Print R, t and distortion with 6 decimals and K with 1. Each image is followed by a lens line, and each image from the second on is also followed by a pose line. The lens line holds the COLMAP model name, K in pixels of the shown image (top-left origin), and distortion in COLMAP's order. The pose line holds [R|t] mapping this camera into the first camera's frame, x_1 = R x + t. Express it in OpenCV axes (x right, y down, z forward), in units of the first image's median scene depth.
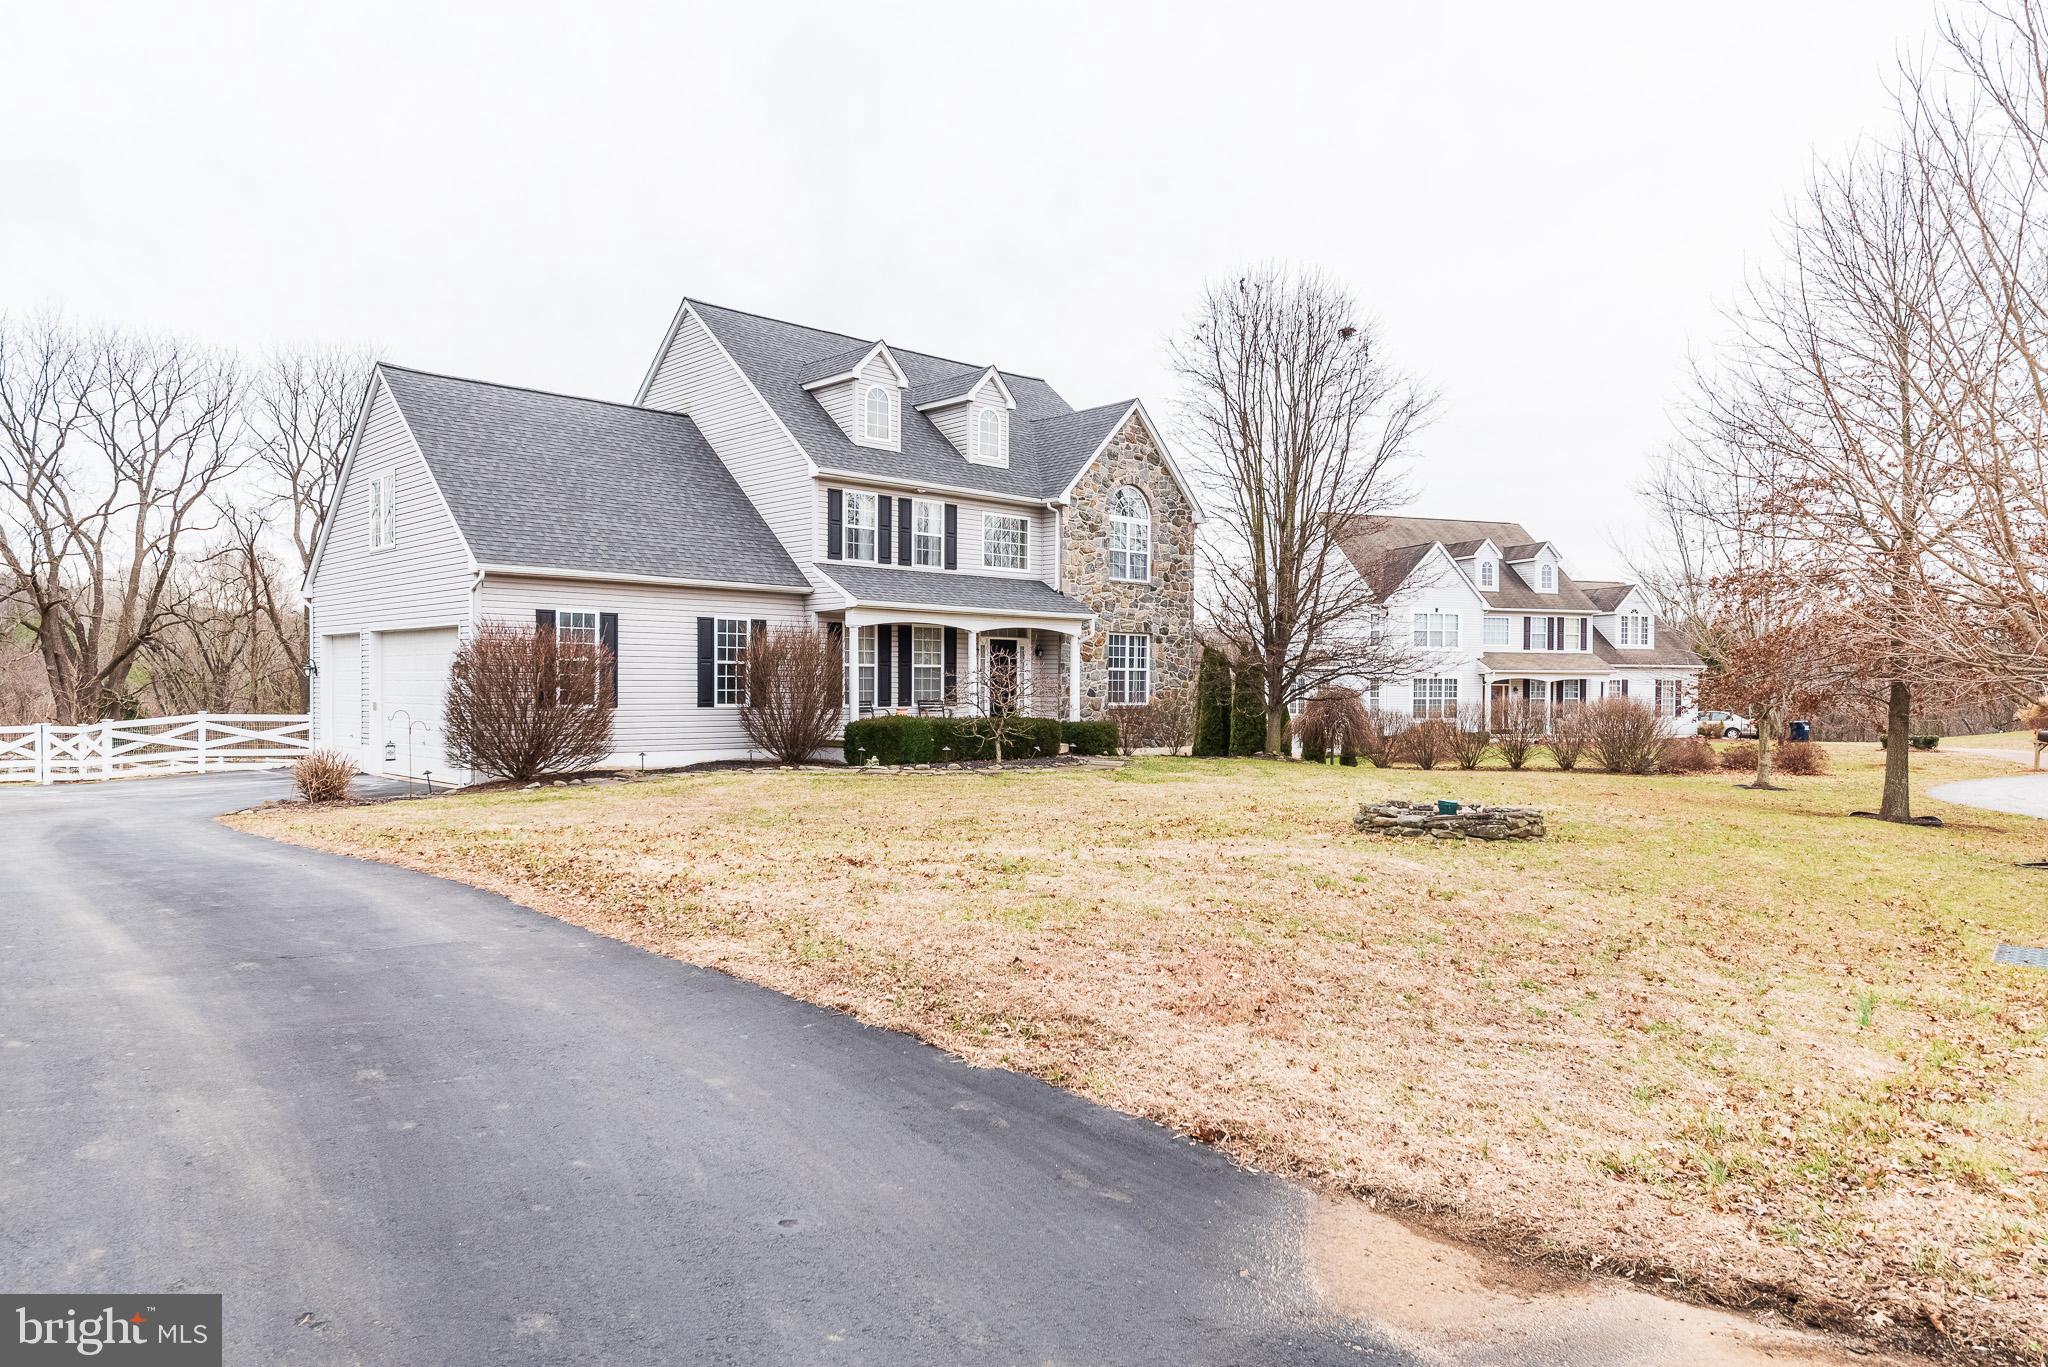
lens RADIAL K [[1303.2, 0, 1024.2], [0, 1303.2, 689.9], [0, 0, 1]] dist [0.004842, 0.000232]
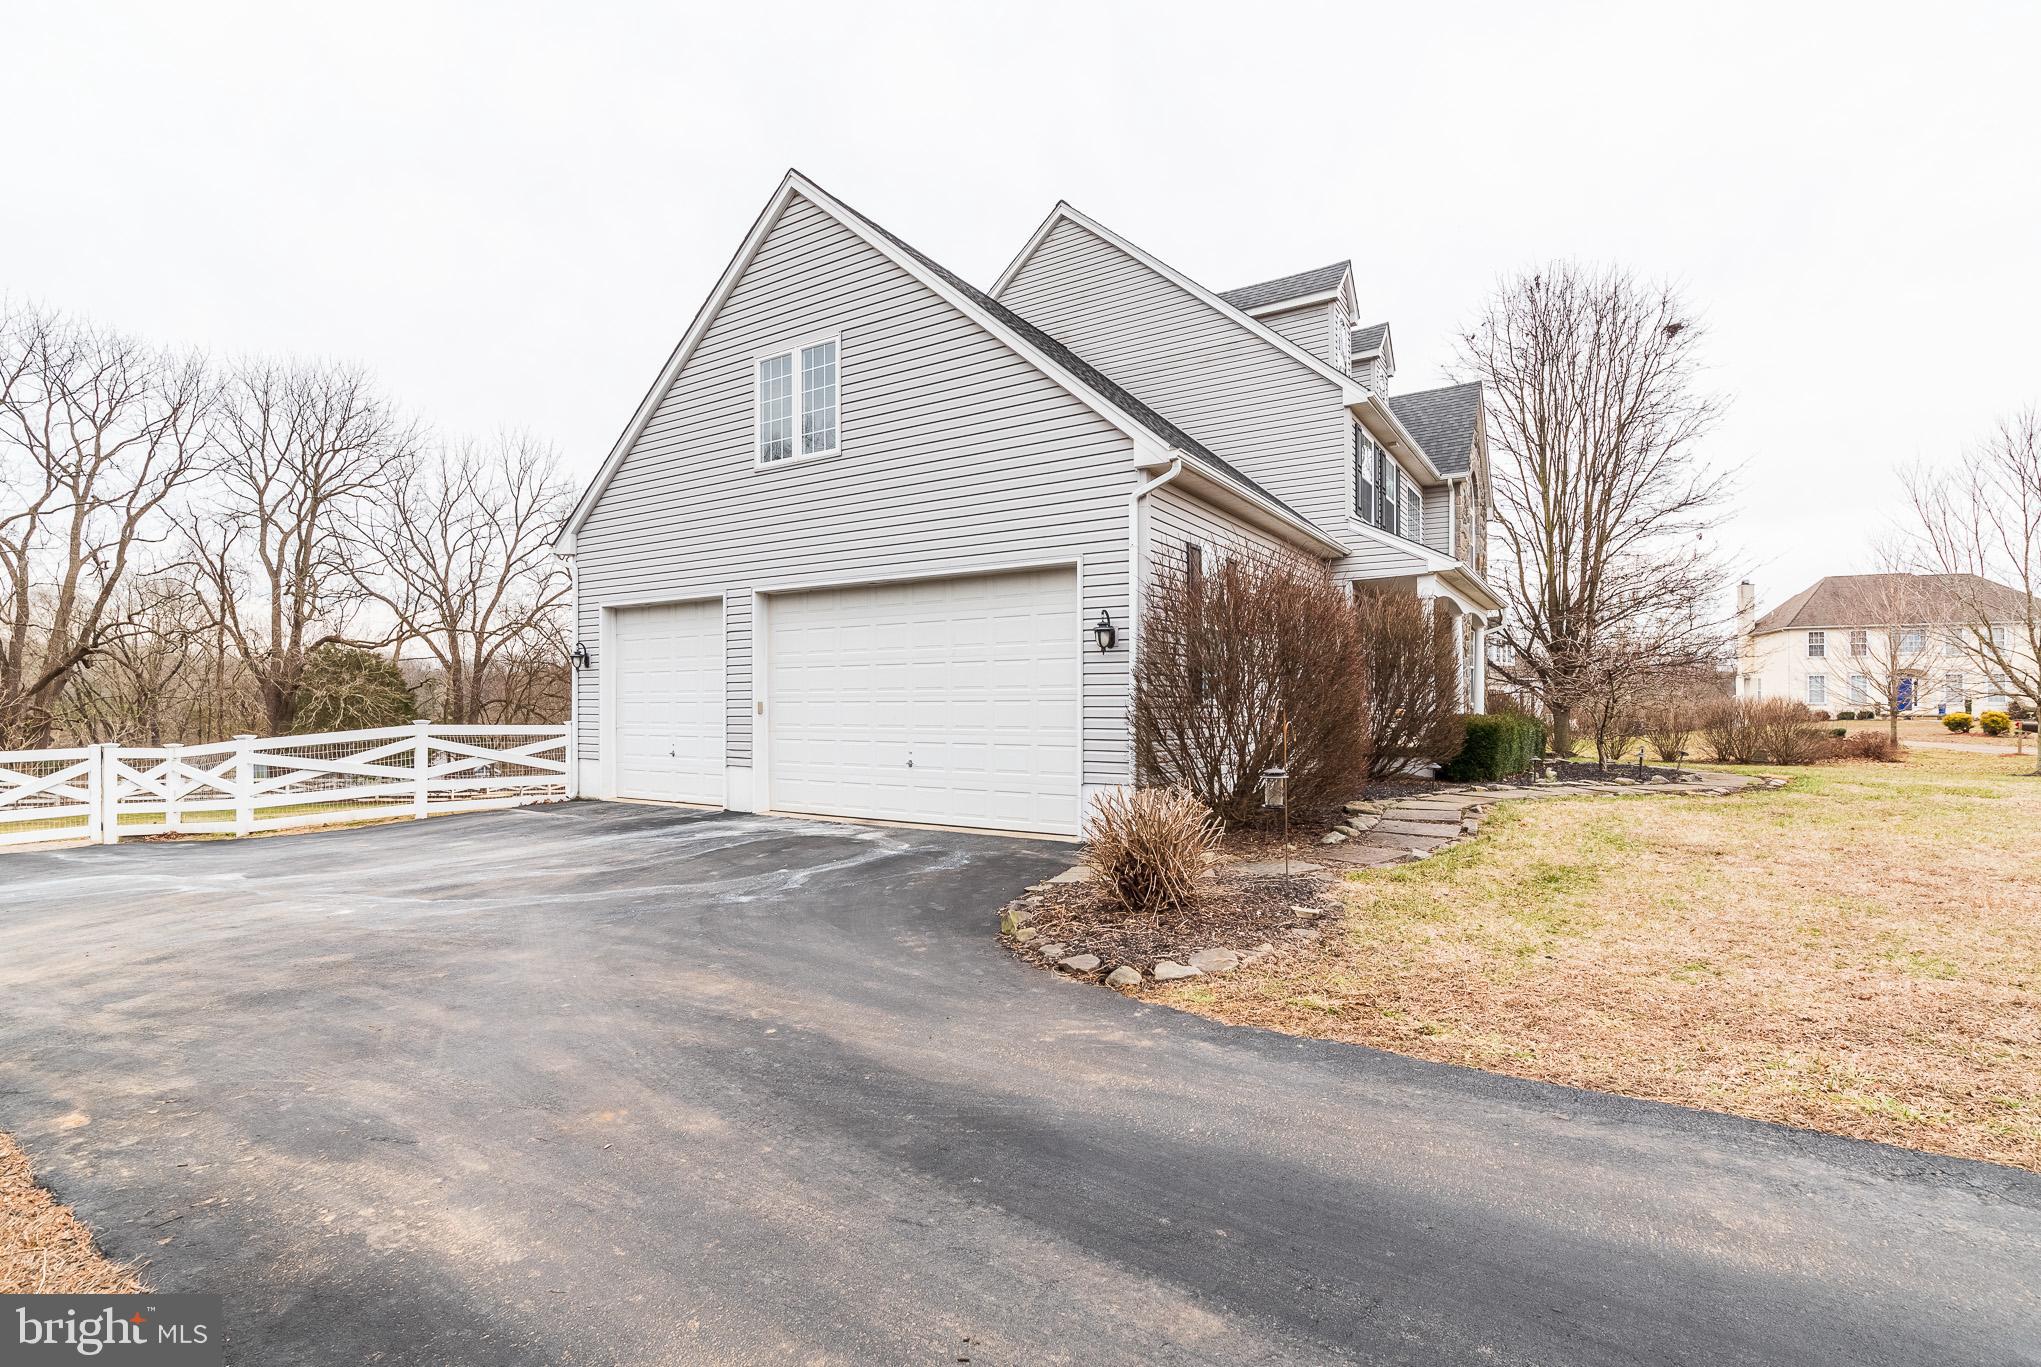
lens RADIAL K [[937.8, 0, 1026.6], [0, 937.8, 689.9], [0, 0, 1]] dist [0.002758, -0.000202]
pose [[0.971211, -0.001945, 0.238214, -0.193937], [0.007603, 0.999710, -0.022833, 0.006214], [-0.238100, 0.023987, 0.970944, 0.208523]]
